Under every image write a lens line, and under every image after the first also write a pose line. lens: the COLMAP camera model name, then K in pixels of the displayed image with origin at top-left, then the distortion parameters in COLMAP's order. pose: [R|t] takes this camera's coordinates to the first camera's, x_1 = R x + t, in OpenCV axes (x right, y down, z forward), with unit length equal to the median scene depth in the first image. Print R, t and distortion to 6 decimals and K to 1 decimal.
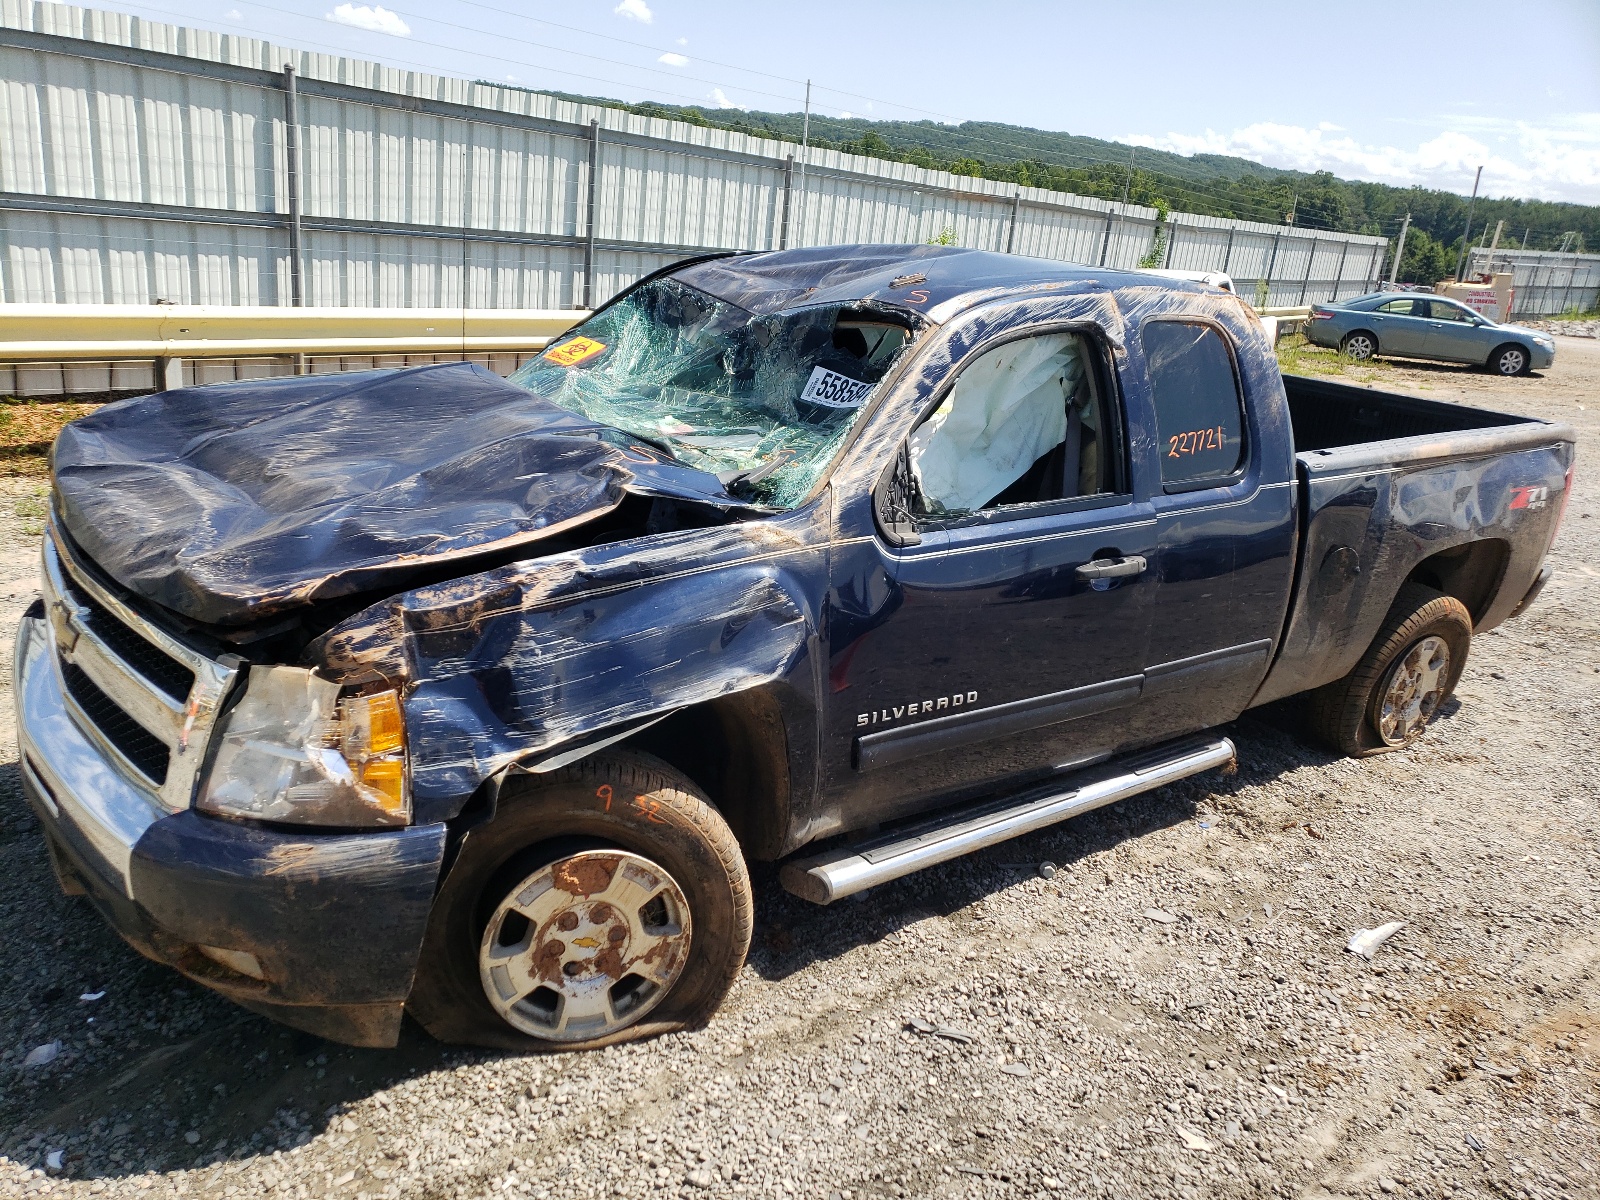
lens RADIAL K [[1220.4, 0, 799.0], [0, 1220.4, 614.9], [0, 0, 1]] dist [0.030985, -0.009198]
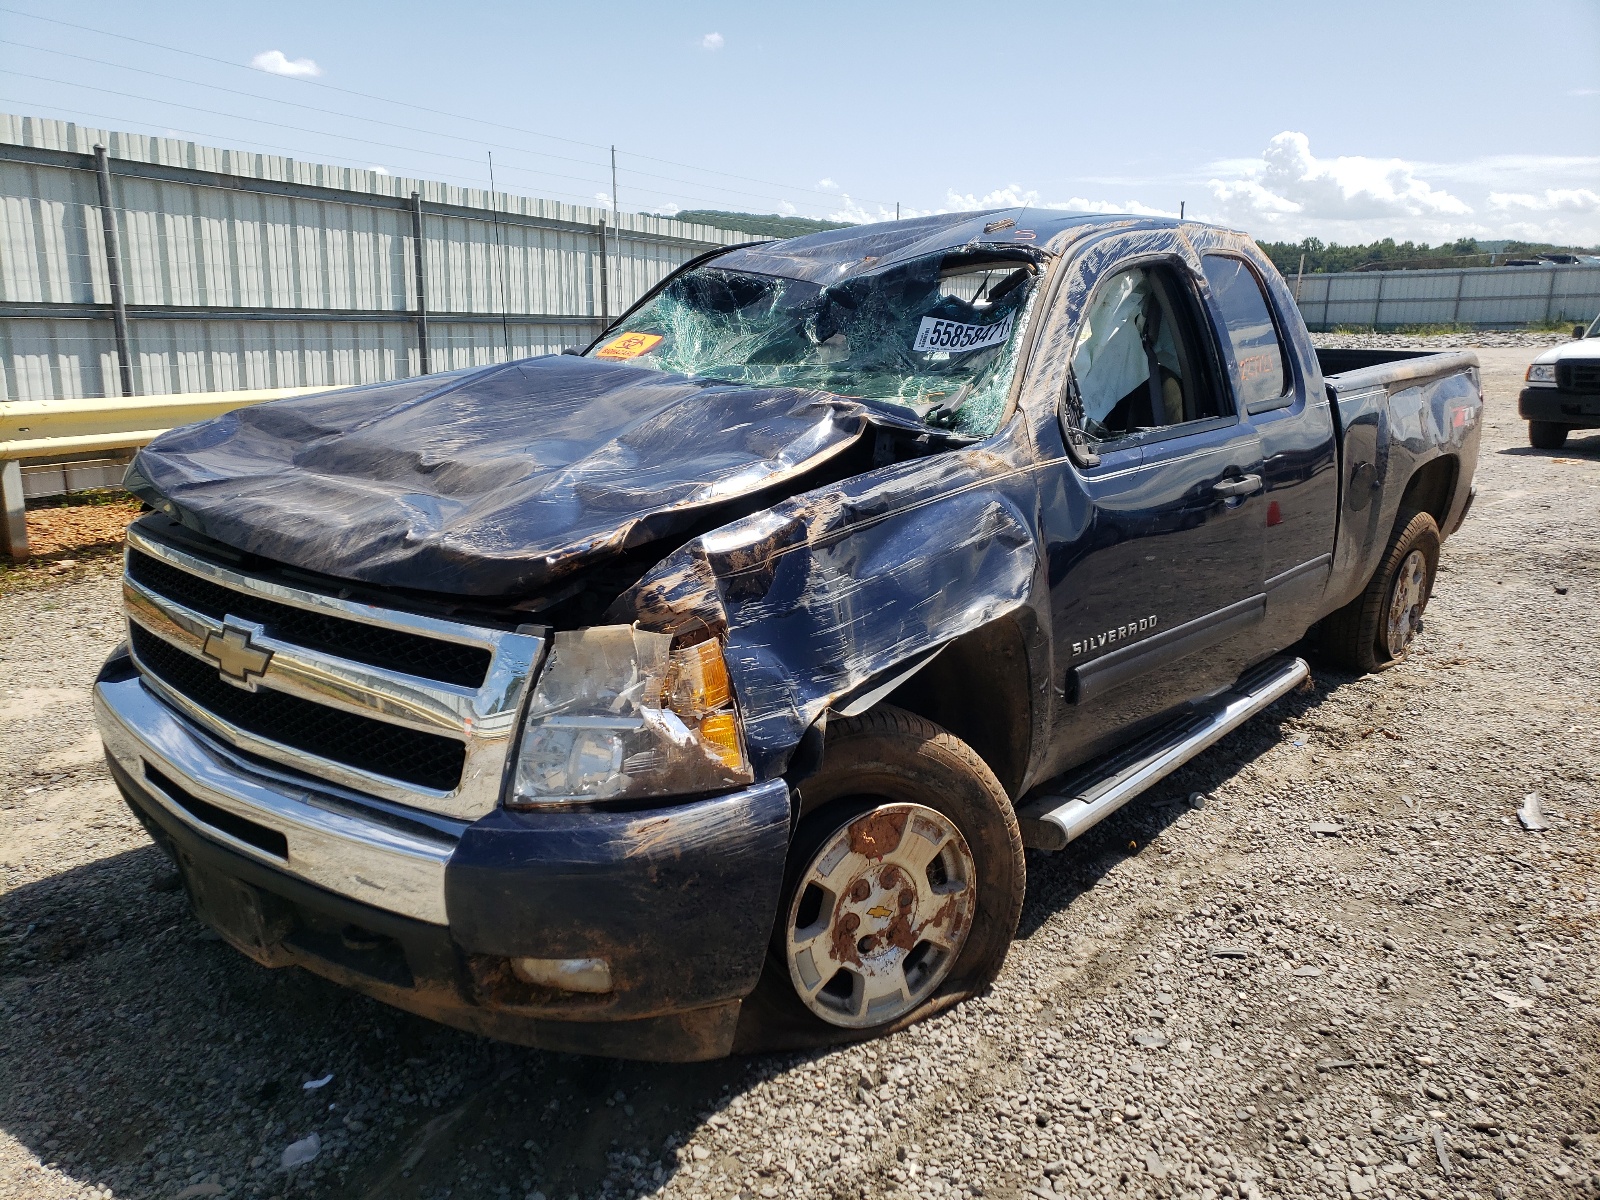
lens RADIAL K [[1220.4, 0, 804.3], [0, 1220.4, 587.8], [0, 0, 1]] dist [0.030985, -0.009198]
pose [[0.974526, -0.131717, 0.181520, -0.346889], [0.146132, 0.986896, -0.068416, 0.078450], [-0.170129, 0.093199, 0.981005, 0.083141]]
